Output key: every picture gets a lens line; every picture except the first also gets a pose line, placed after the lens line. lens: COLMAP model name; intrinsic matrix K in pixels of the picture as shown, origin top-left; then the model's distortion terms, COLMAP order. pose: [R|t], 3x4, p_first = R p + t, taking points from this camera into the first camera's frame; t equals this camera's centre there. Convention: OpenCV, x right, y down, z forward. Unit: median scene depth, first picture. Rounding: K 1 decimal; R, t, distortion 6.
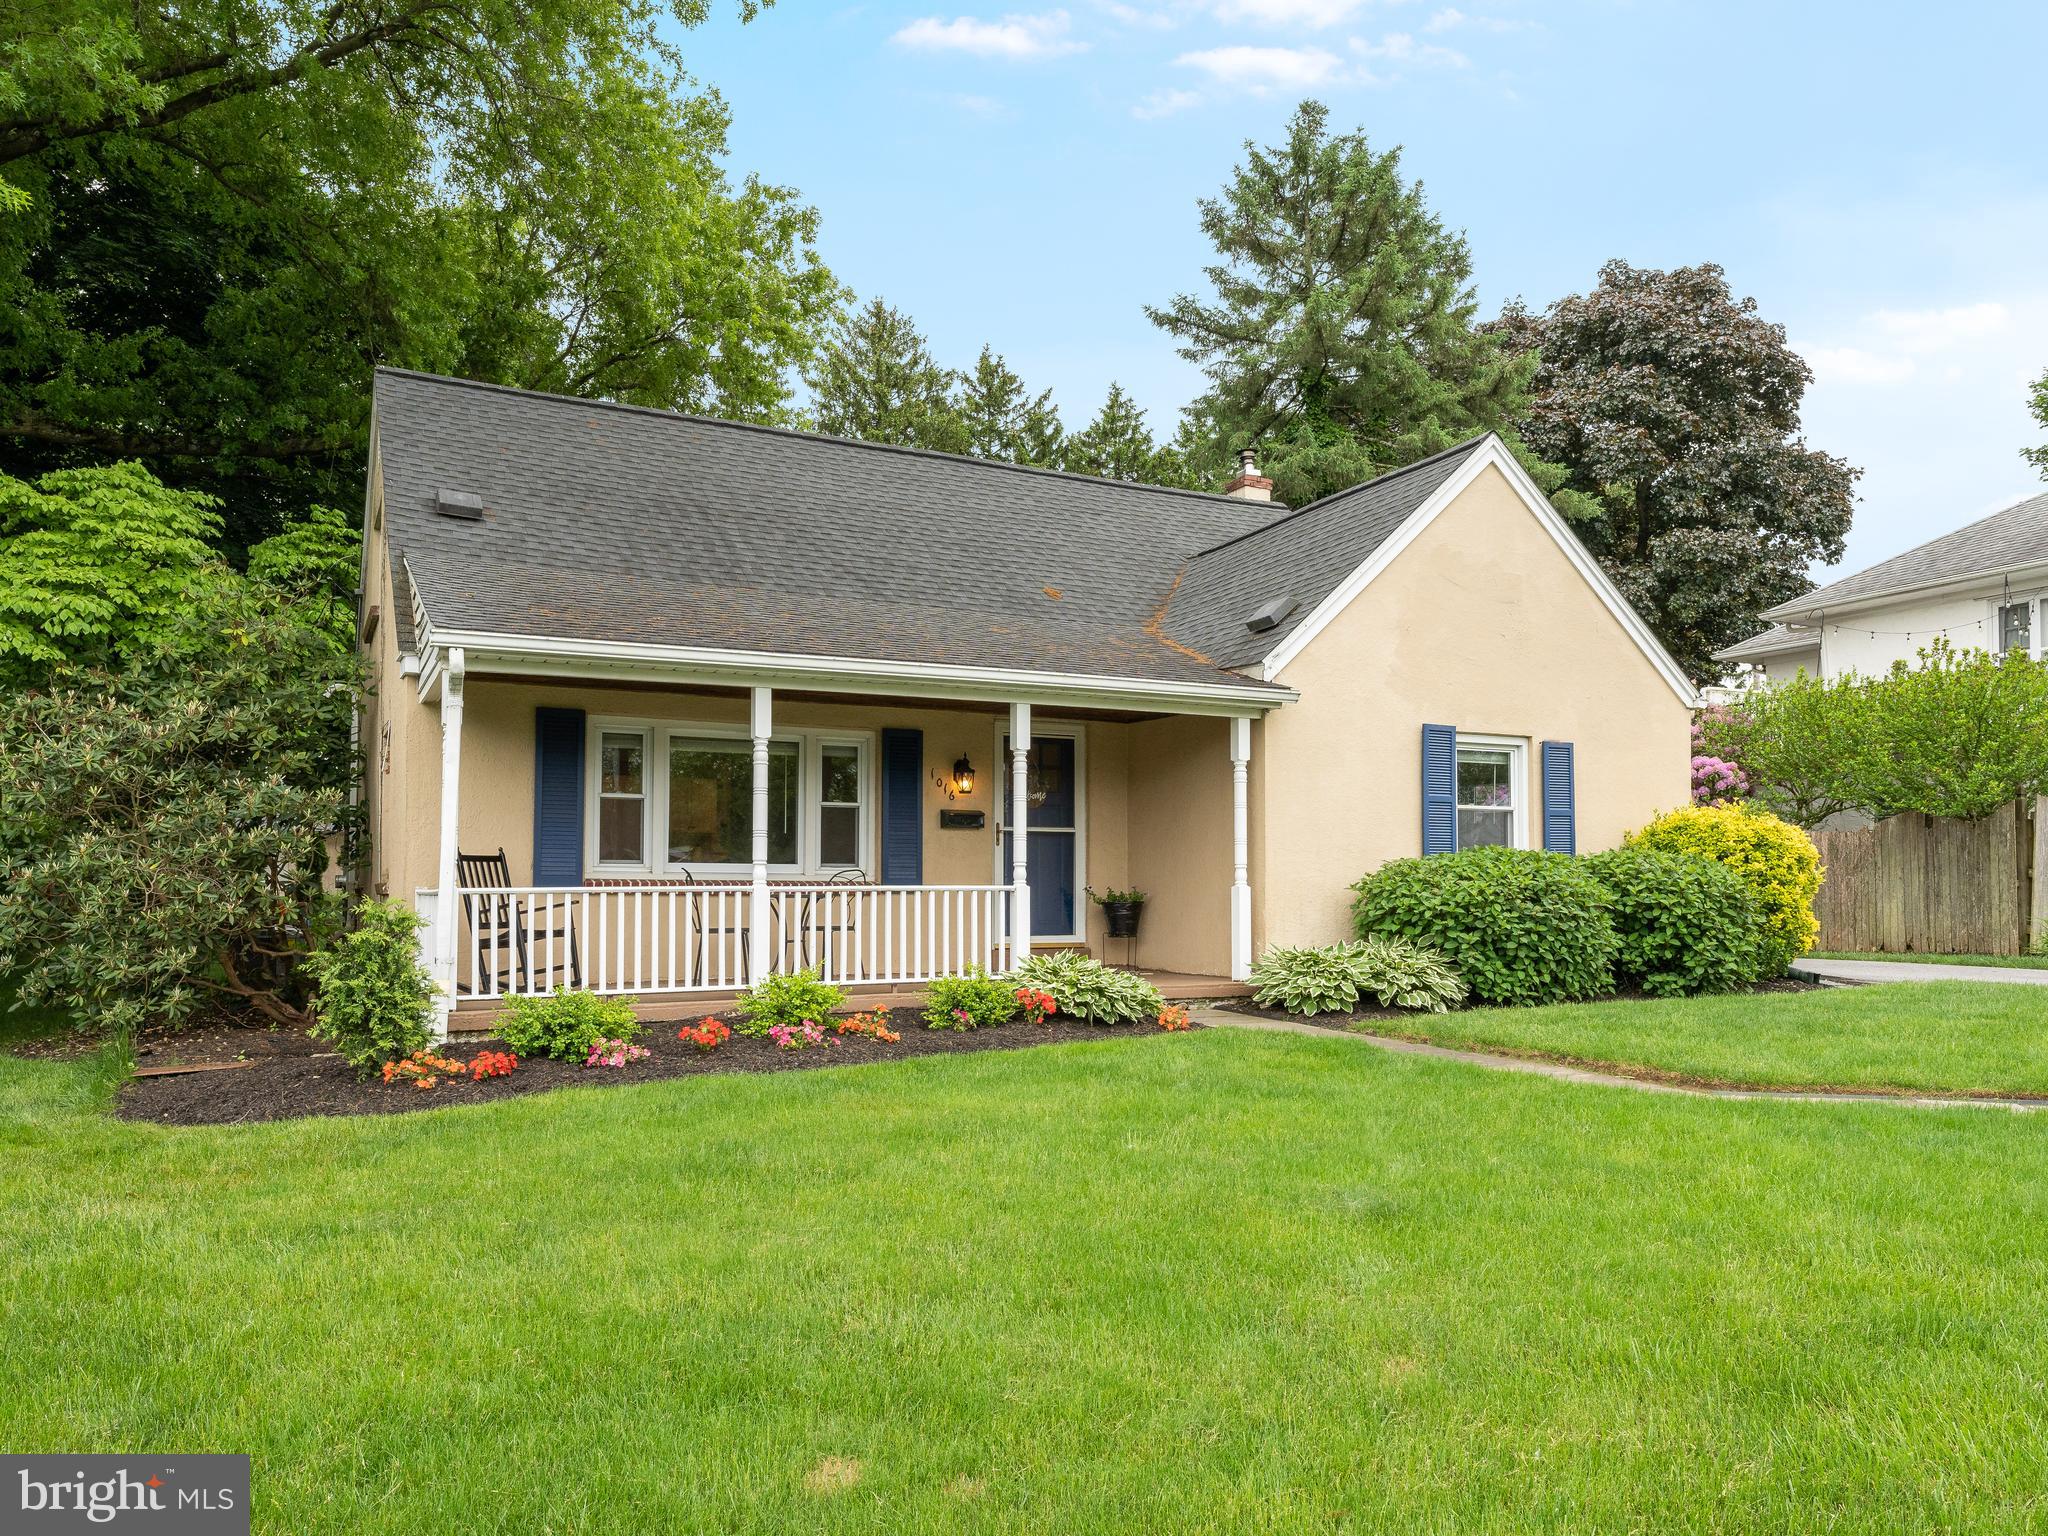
lens RADIAL K [[1418.3, 0, 1024.4], [0, 1418.3, 818.6], [0, 0, 1]] dist [-0.003133, -0.000325]
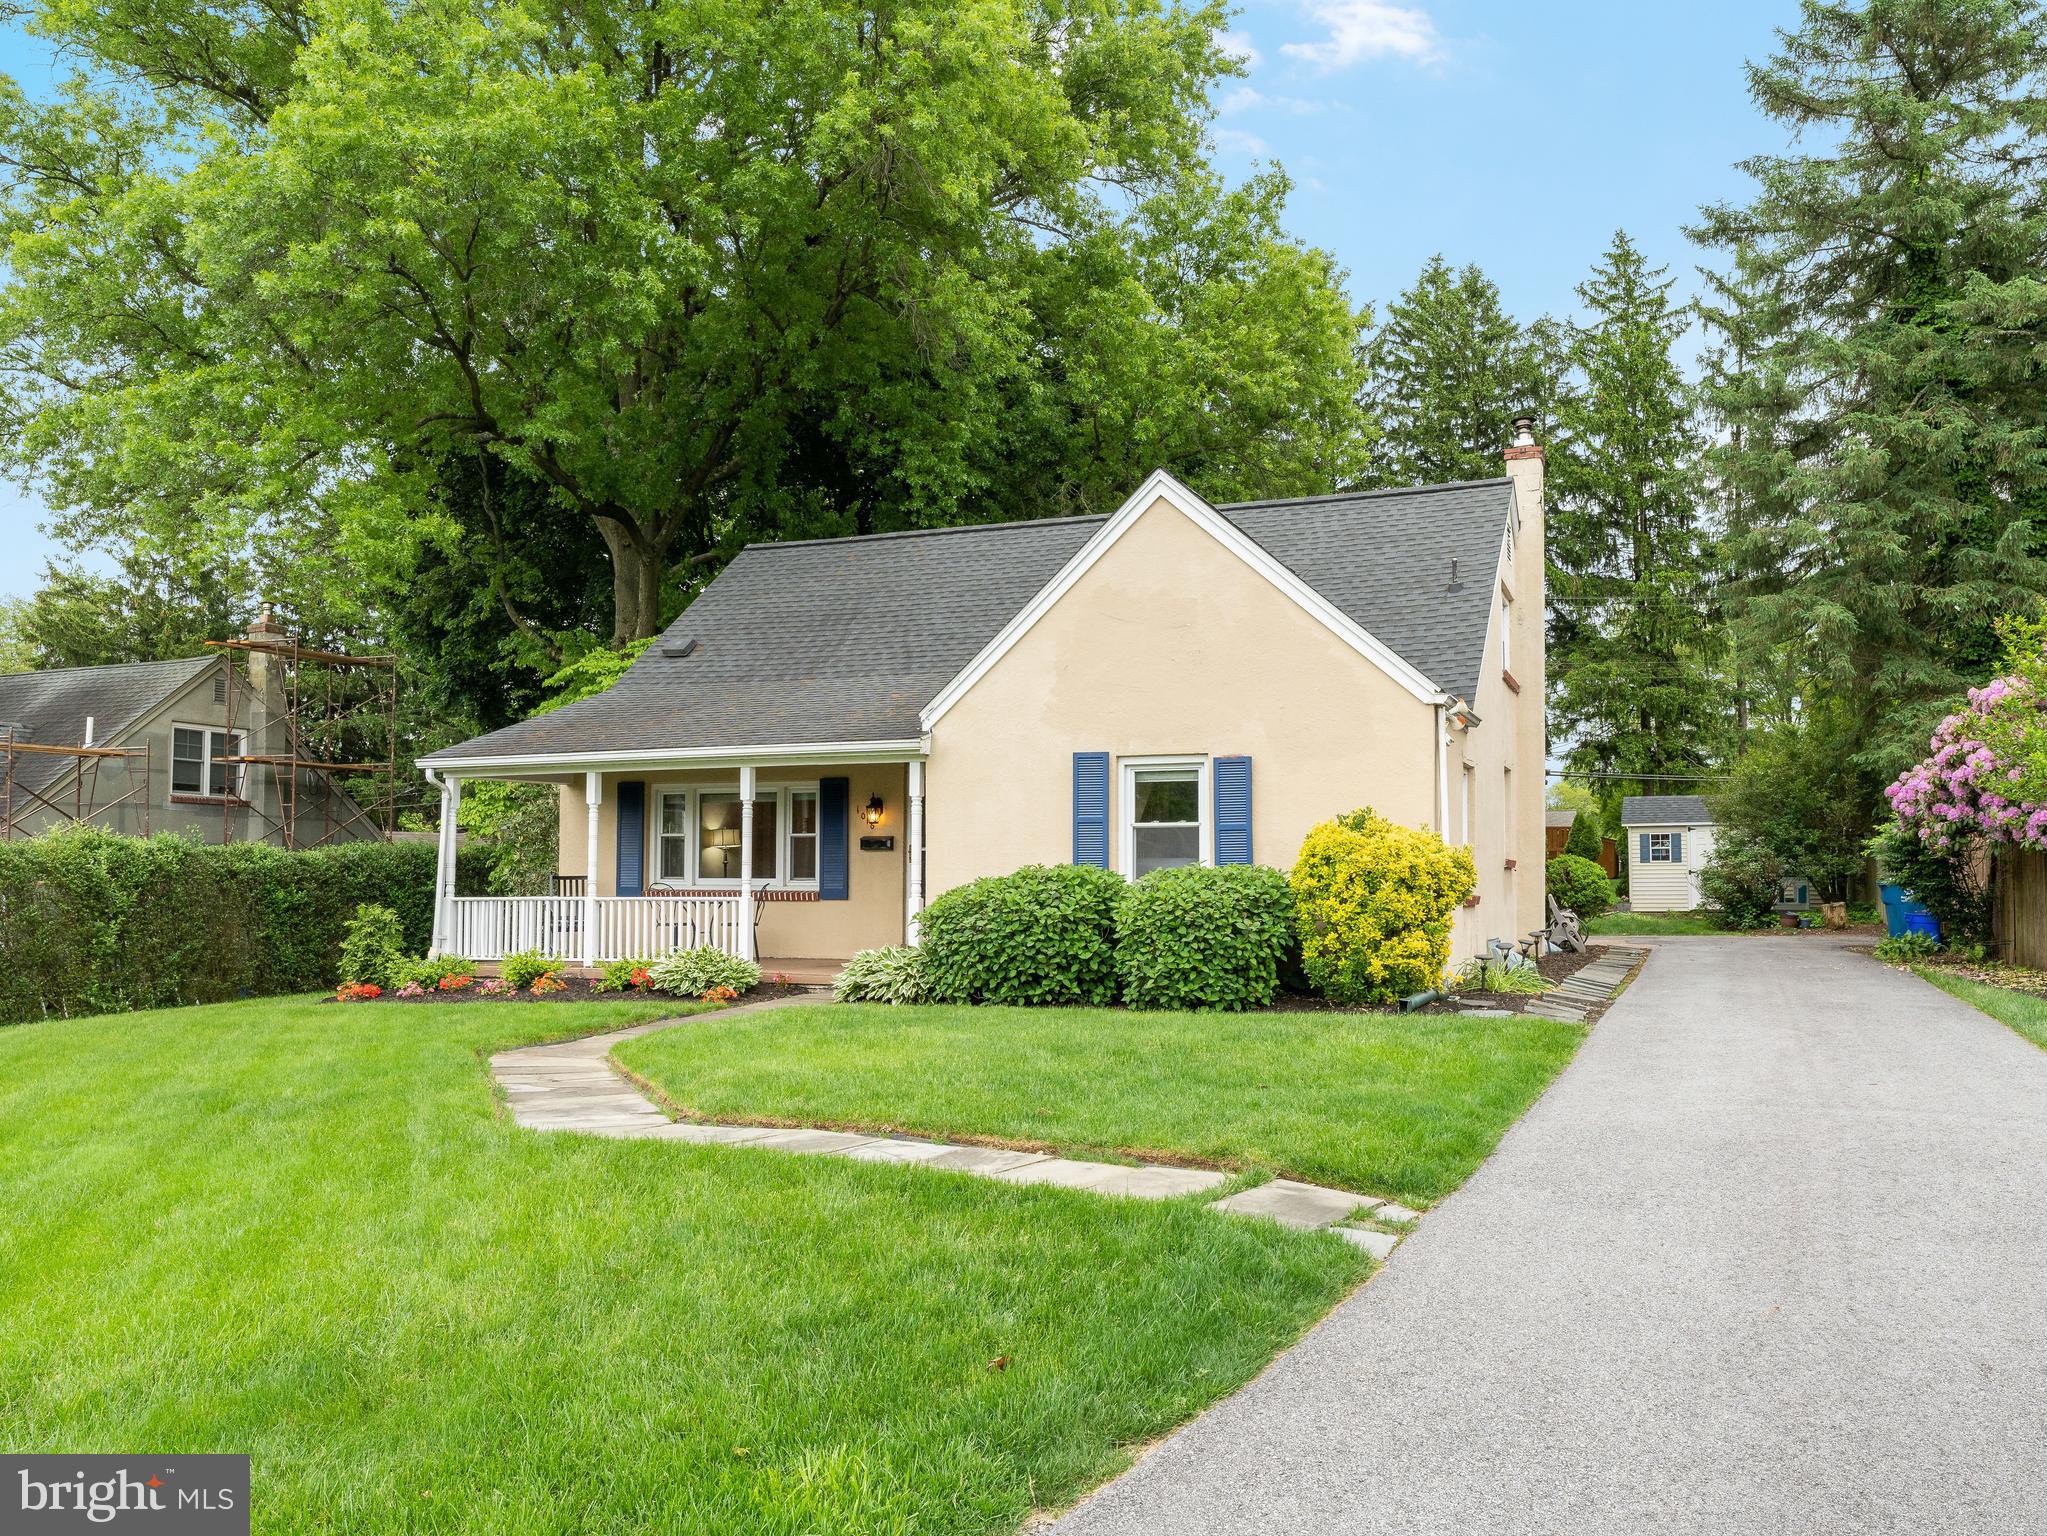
lens RADIAL K [[1521.5, 0, 1120.1], [0, 1521.5, 769.4], [0, 0, 1]] dist [0.001827, 0.001191]
pose [[0.682536, -0.050765, -0.729086, 1.167085], [0.038442, 0.998697, -0.033550, -0.012312], [0.729840, -0.005128, 0.683599, 0.209610]]
